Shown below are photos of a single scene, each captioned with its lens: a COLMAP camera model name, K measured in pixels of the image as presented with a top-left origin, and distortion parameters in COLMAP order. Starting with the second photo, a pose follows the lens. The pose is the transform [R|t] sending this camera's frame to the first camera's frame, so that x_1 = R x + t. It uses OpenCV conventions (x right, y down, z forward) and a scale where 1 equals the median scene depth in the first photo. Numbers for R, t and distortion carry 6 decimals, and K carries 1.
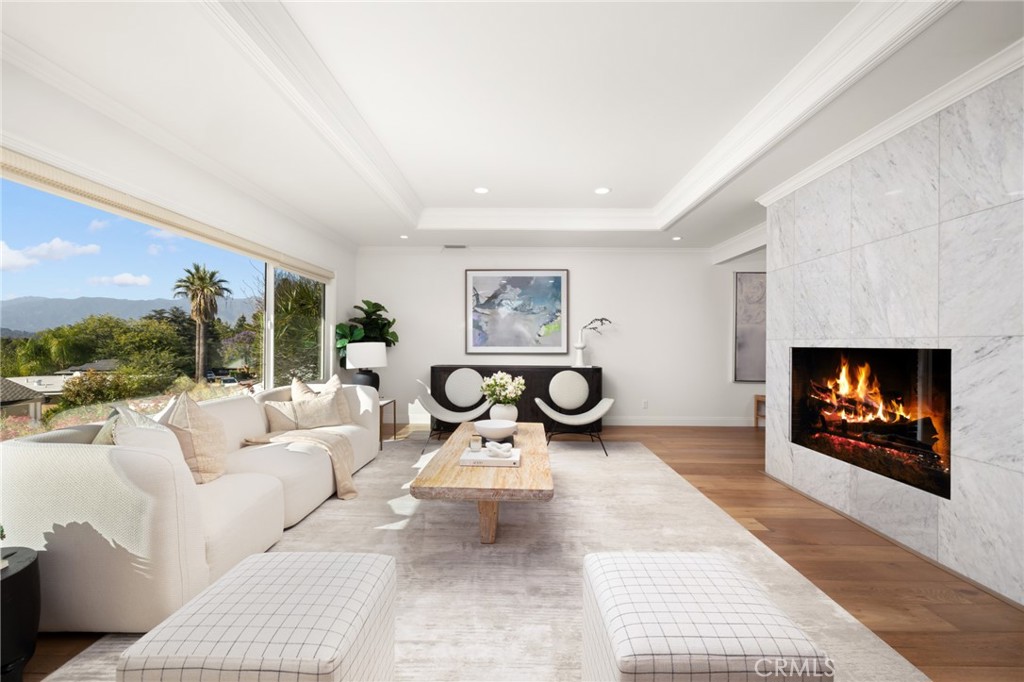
lens RADIAL K [[434.6, 0, 512.0], [0, 434.6, 341.0], [0, 0, 1]] dist [0.002505, -0.000001]
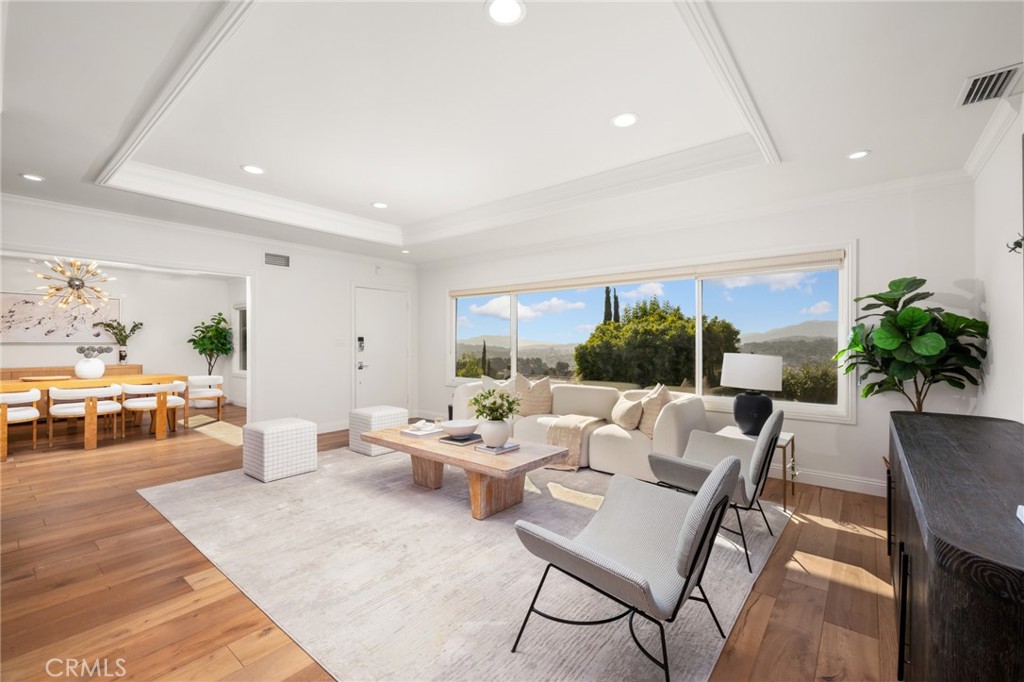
lens RADIAL K [[434.6, 0, 512.0], [0, 434.6, 341.0], [0, 0, 1]] dist [0.002505, -0.000001]
pose [[-0.622795, -0.009080, -0.782333, 0.730442], [-0.000078, 0.999933, -0.011544, -0.011879], [0.782385, -0.007129, -0.622754, 1.720845]]
